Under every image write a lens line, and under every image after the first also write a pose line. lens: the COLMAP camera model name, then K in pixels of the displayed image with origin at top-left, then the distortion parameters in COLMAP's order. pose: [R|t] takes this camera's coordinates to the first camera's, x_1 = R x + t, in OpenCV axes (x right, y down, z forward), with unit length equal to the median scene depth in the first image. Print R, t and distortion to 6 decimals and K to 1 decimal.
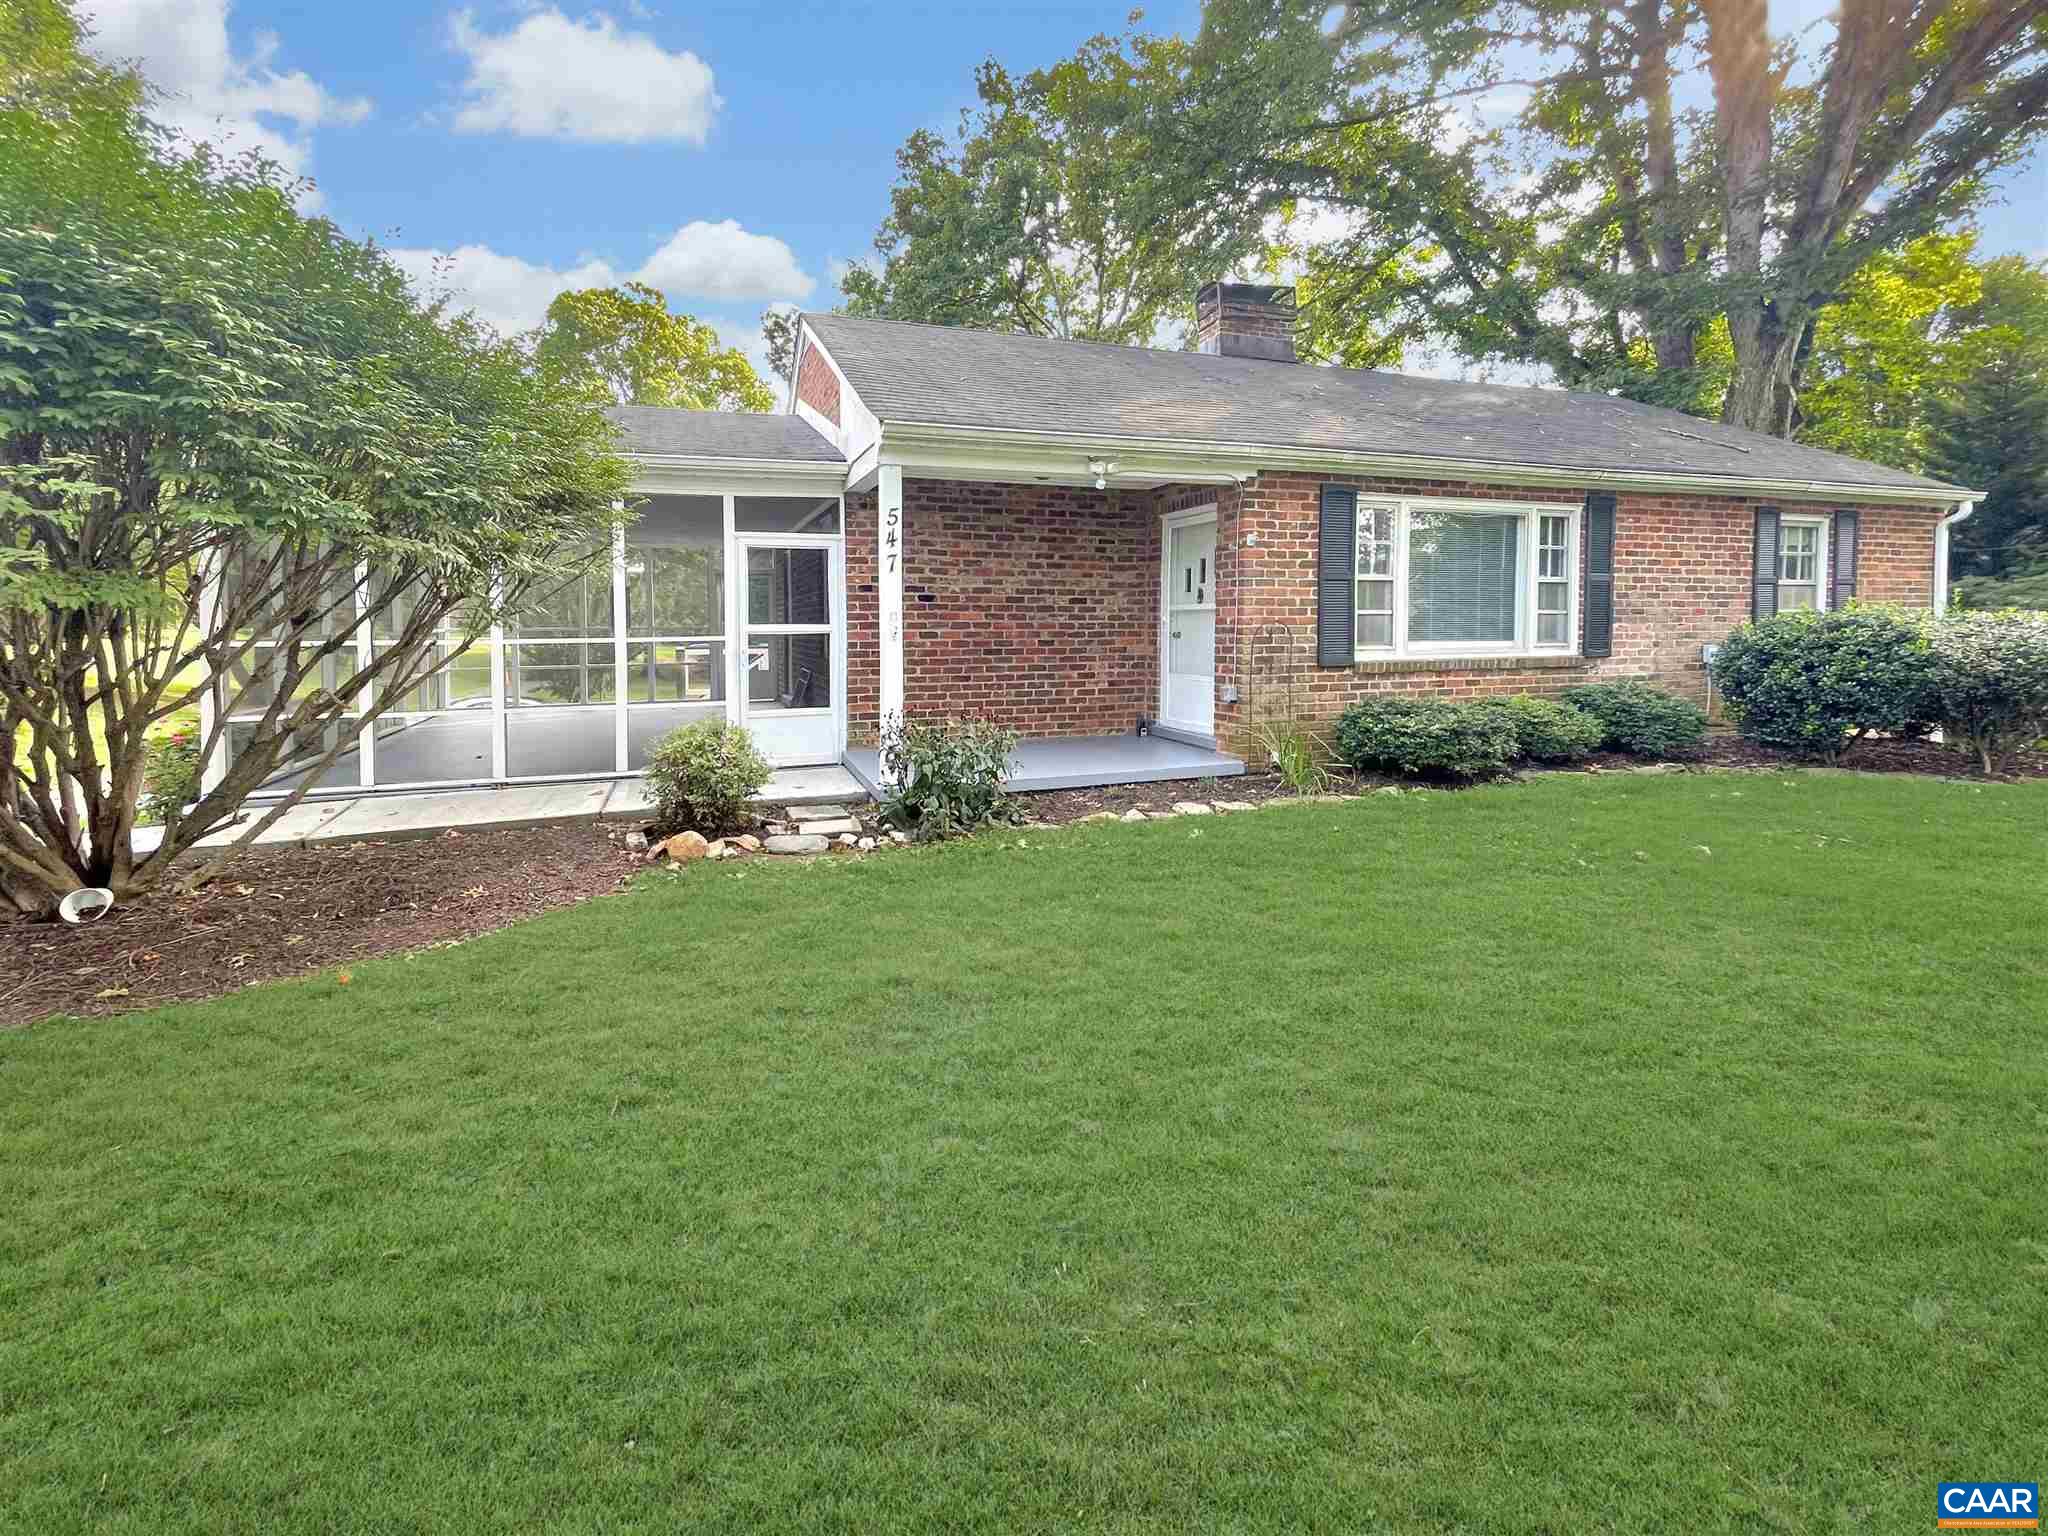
lens RADIAL K [[833.4, 0, 1010.7], [0, 833.4, 730.2], [0, 0, 1]] dist [0.001522, -0.000601]
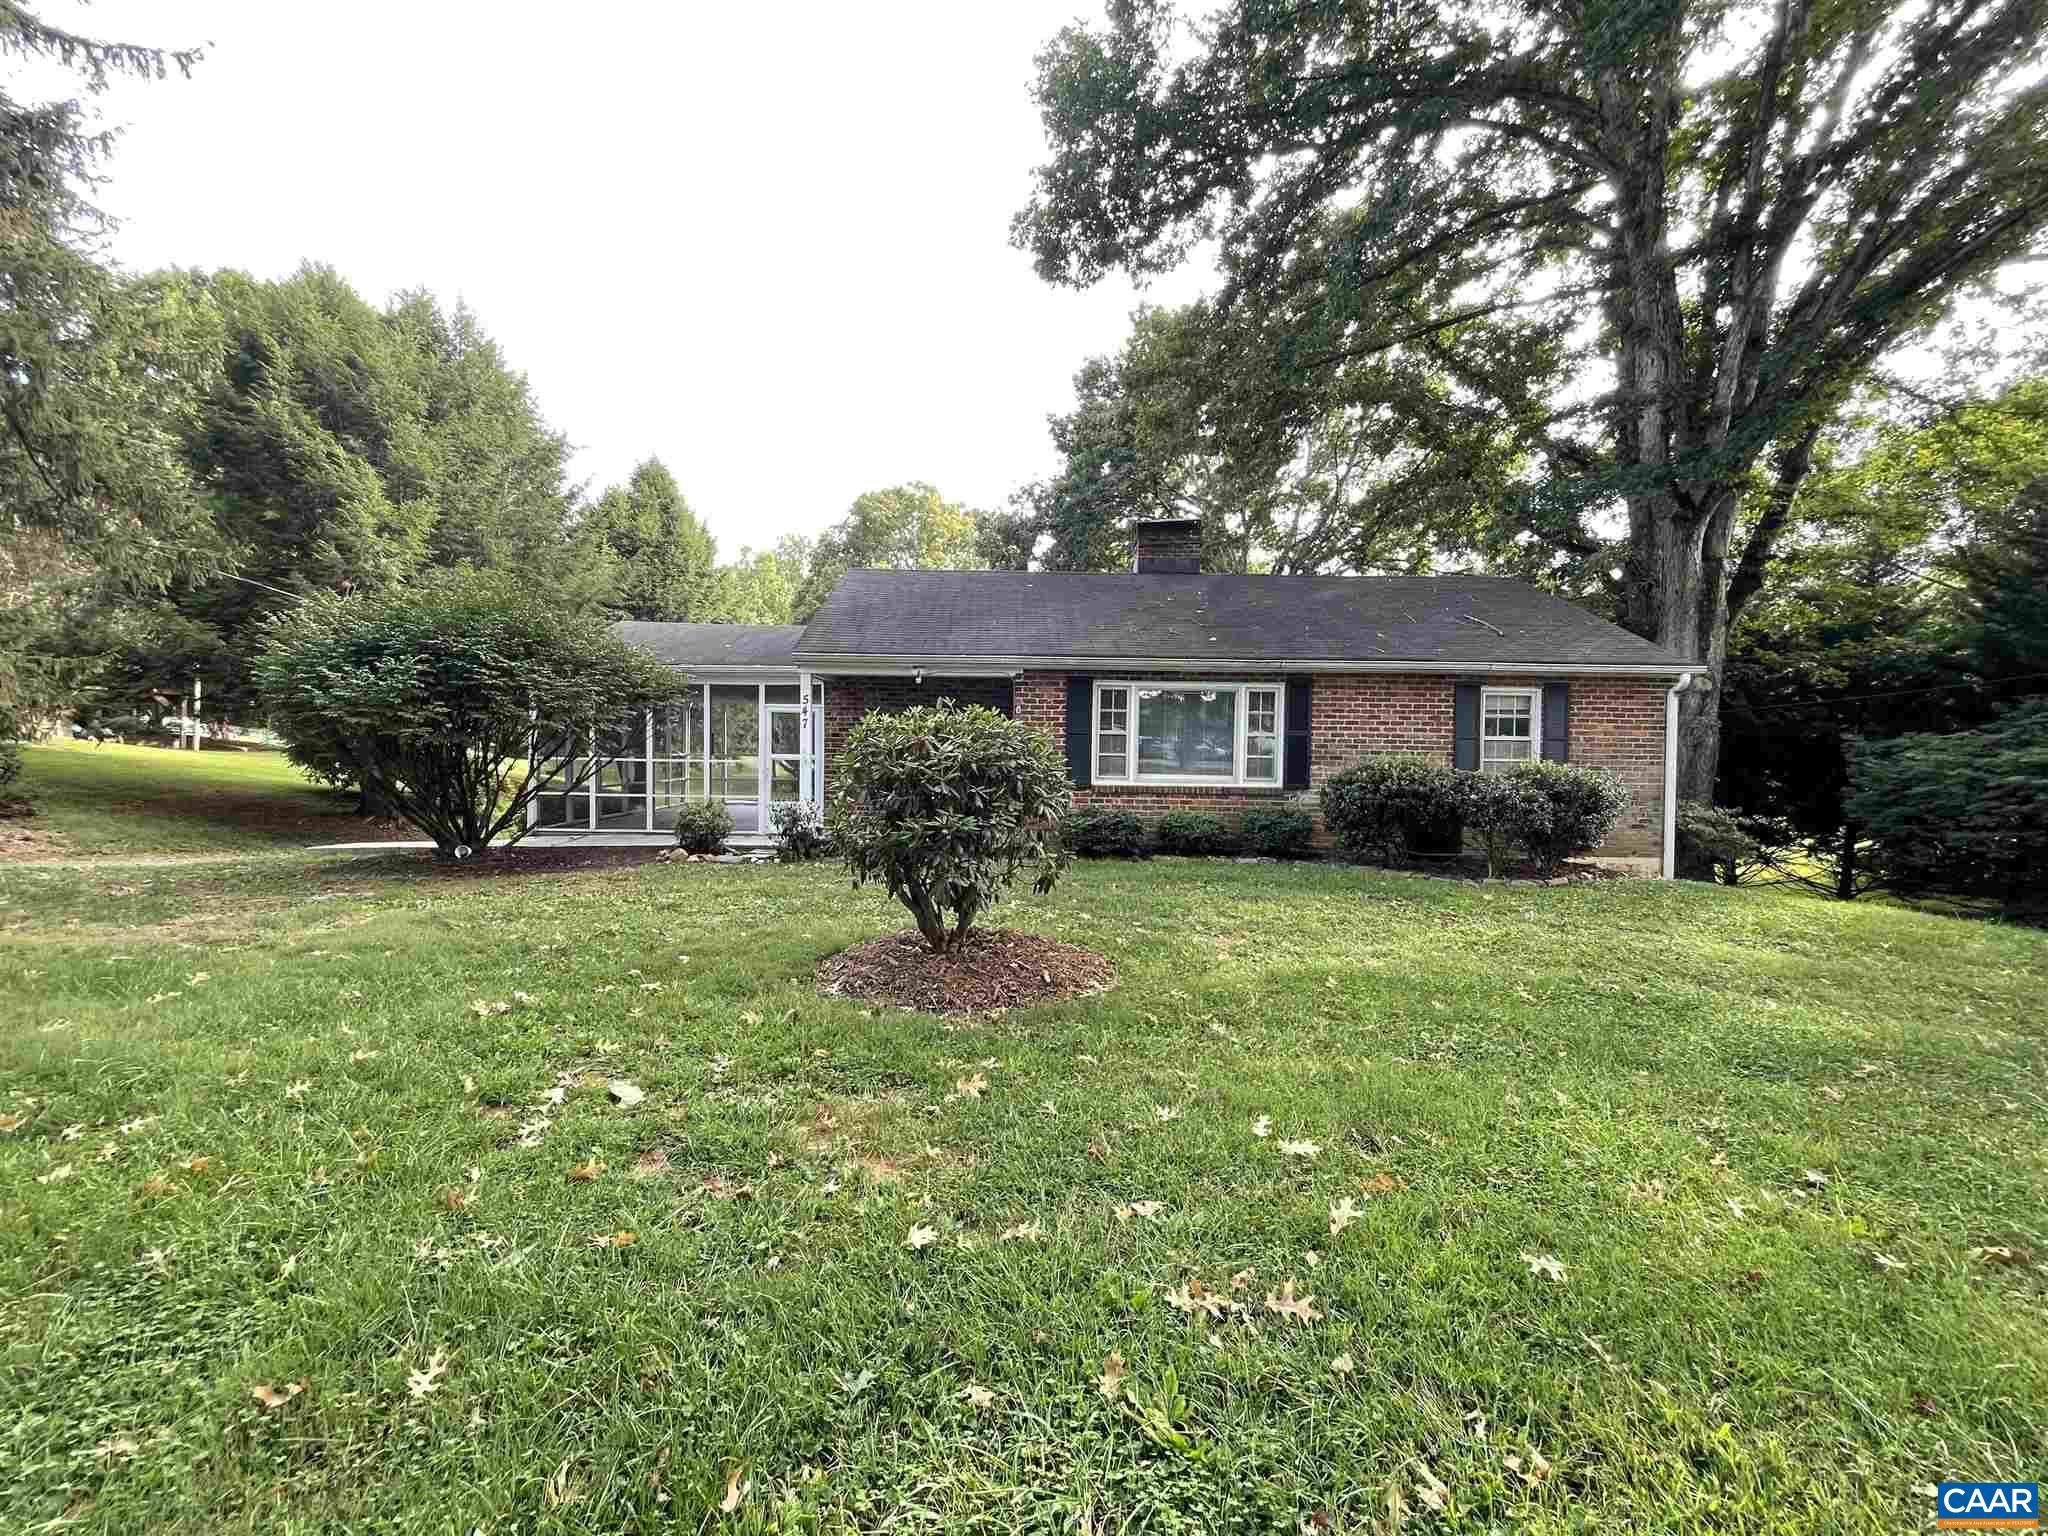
lens RADIAL K [[833.4, 0, 1041.7], [0, 833.4, 772.5], [0, 0, 1]] dist [0.001522, -0.000601]
pose [[0.952683, 0.027523, -0.302717, 0.776418], [-0.060328, 0.993201, -0.099557, 0.055307], [0.297919, 0.113109, 0.947866, -0.510127]]
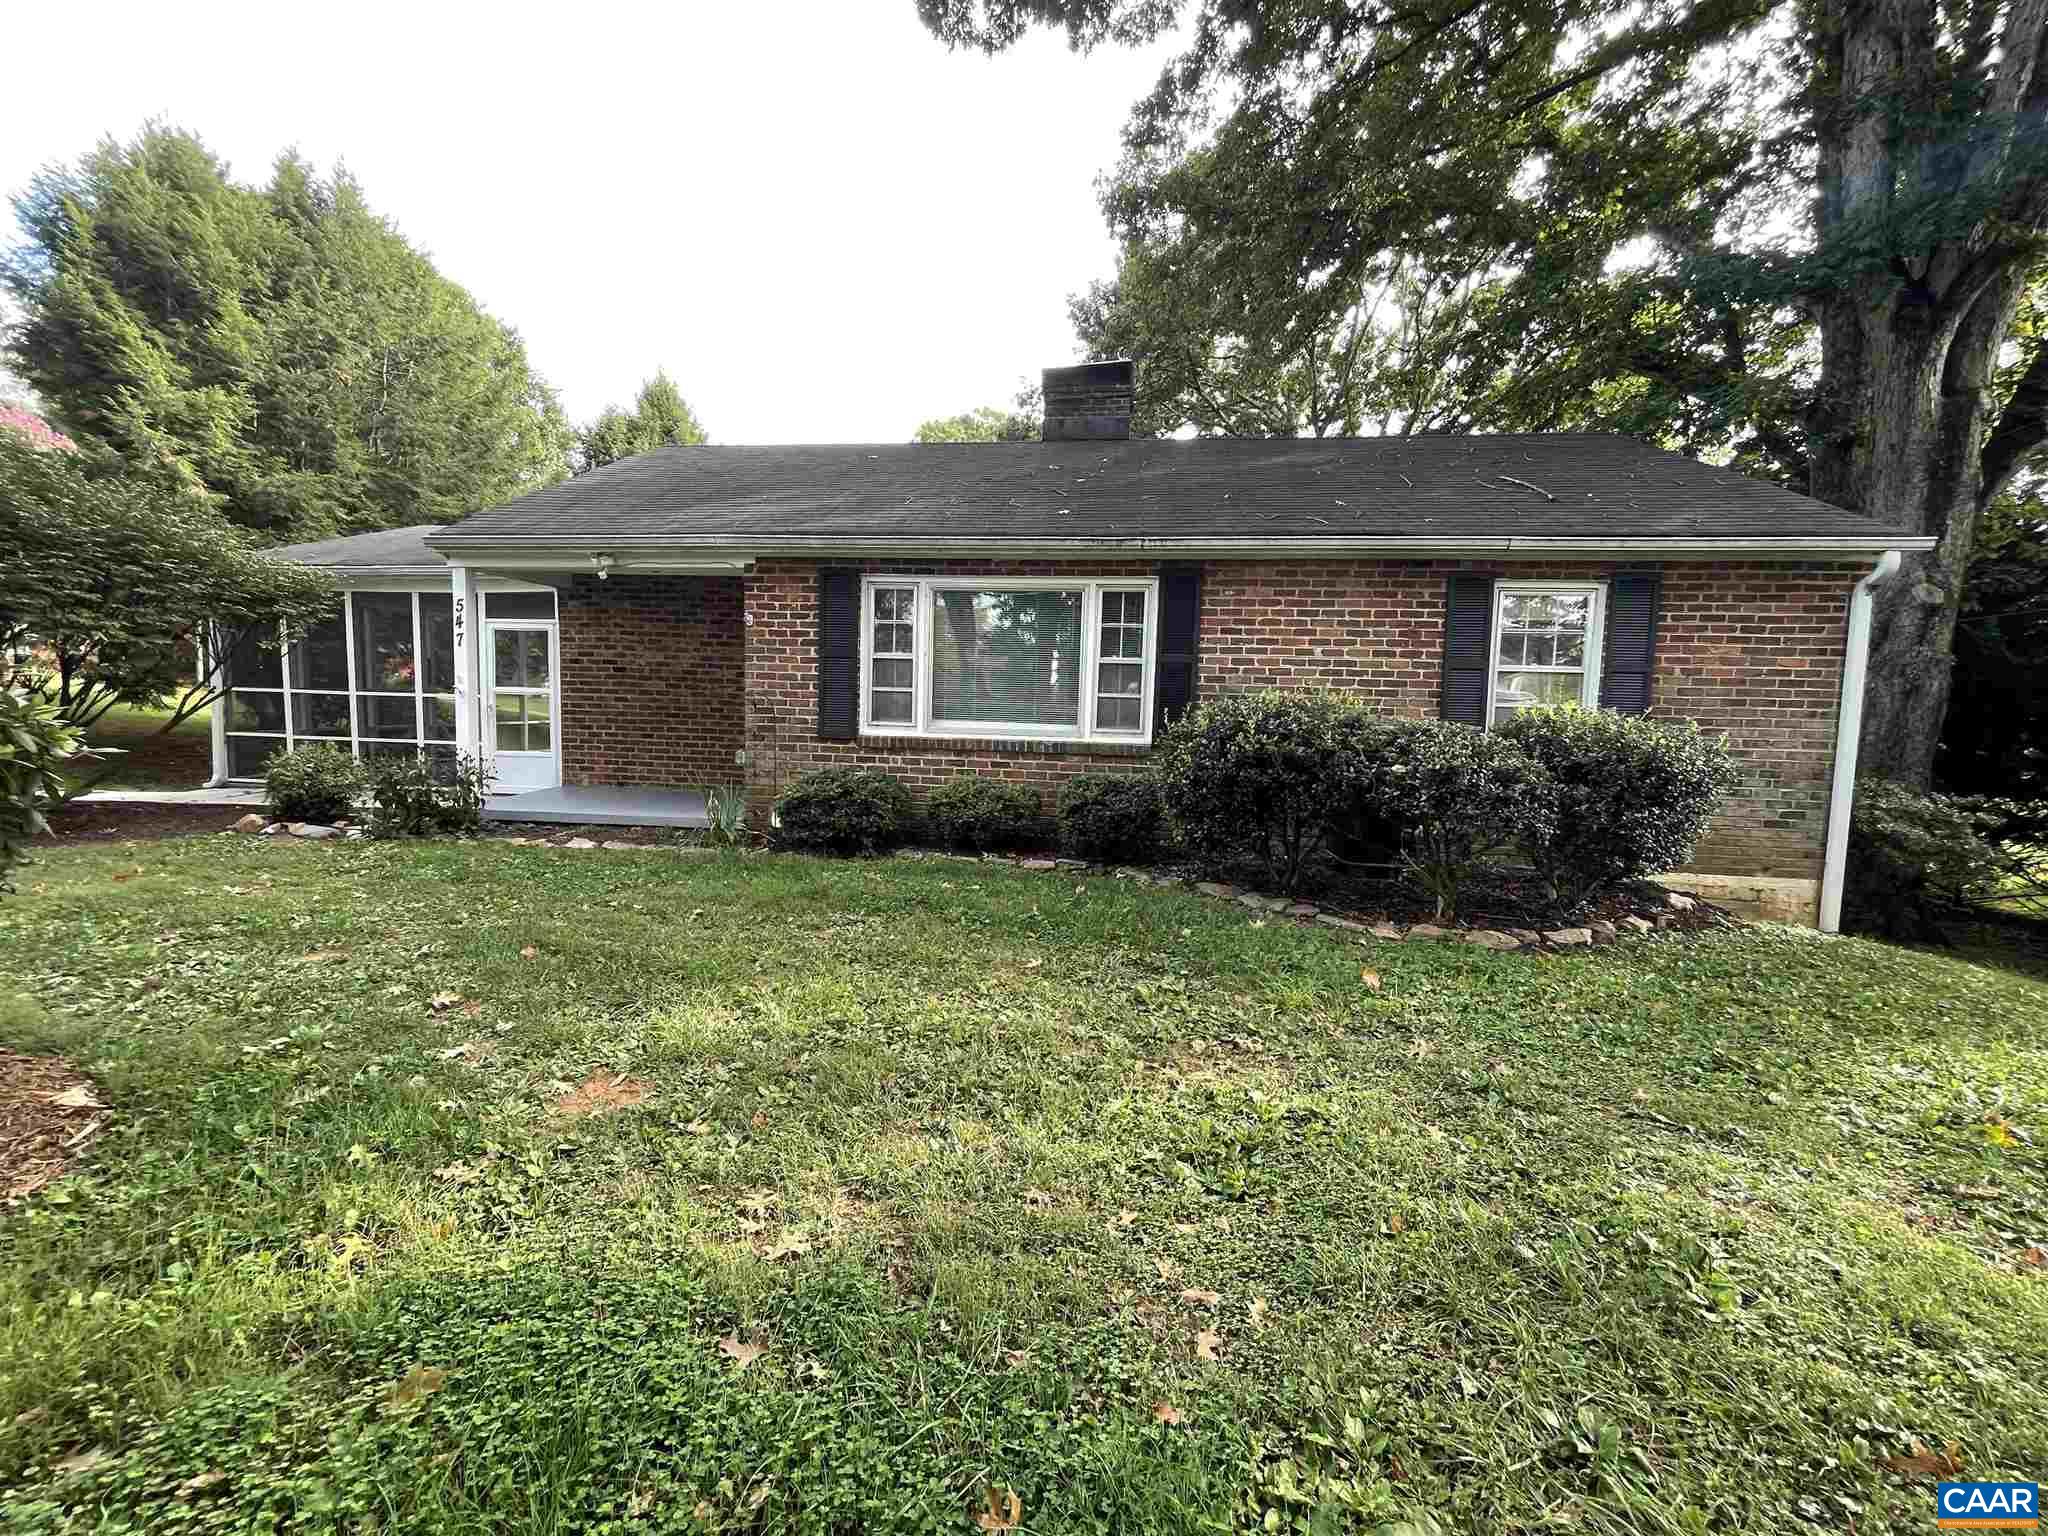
lens RADIAL K [[833.4, 0, 1044.4], [0, 833.4, 773.3], [0, 0, 1]] dist [0.001522, -0.000601]
pose [[0.899608, 0.067465, -0.431456, 1.043236], [-0.089651, 0.995482, -0.031267, -0.022761], [0.427398, 0.066809, 0.901592, 0.160554]]
